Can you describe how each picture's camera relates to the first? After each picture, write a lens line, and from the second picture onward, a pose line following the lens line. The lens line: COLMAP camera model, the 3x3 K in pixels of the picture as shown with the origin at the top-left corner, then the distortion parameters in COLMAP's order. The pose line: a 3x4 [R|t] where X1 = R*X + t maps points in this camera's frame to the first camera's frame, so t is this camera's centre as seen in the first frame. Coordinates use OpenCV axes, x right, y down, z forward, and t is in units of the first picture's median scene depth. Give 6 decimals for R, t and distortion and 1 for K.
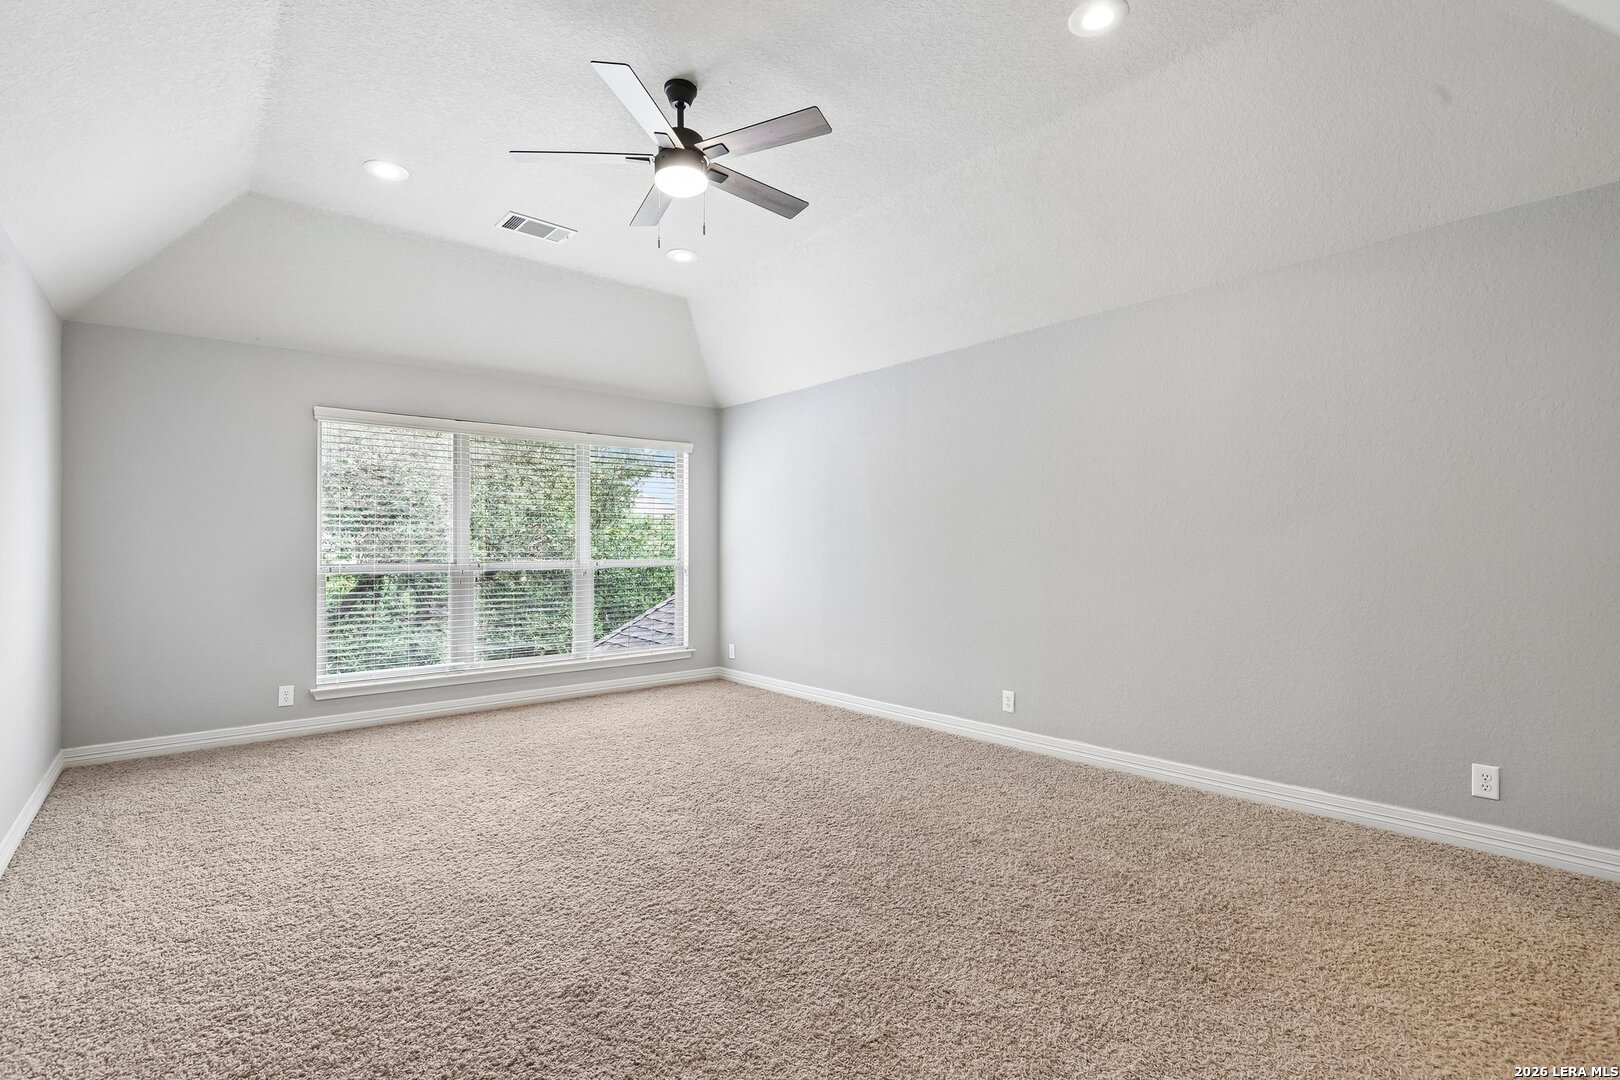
lens RADIAL K [[745.2, 0, 818.9], [0, 745.2, 545.4], [0, 0, 1]] dist [-0.020087, 0.000821]
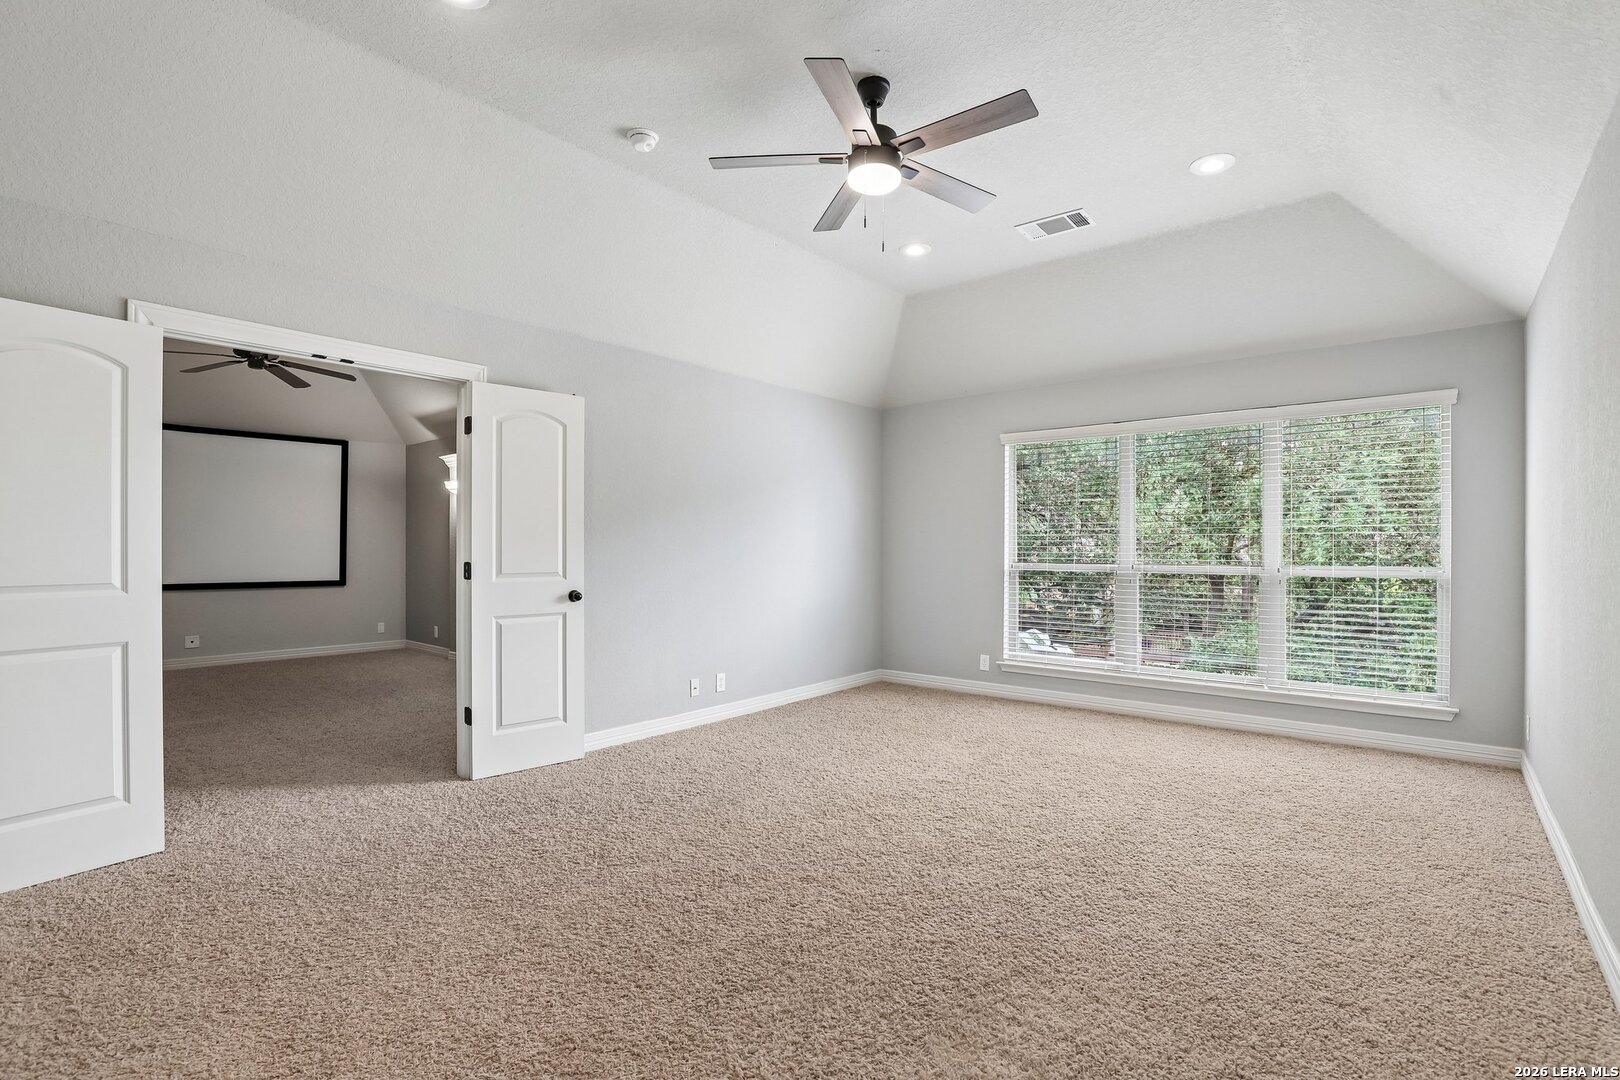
lens RADIAL K [[745.2, 0, 818.9], [0, 745.2, 545.4], [0, 0, 1]] dist [-0.020087, 0.000821]
pose [[0.157876, -0.004664, -0.987448, 0.495494], [-0.003797, 0.999979, -0.005330, 0.006062], [0.987452, 0.004591, 0.157855, 0.482457]]
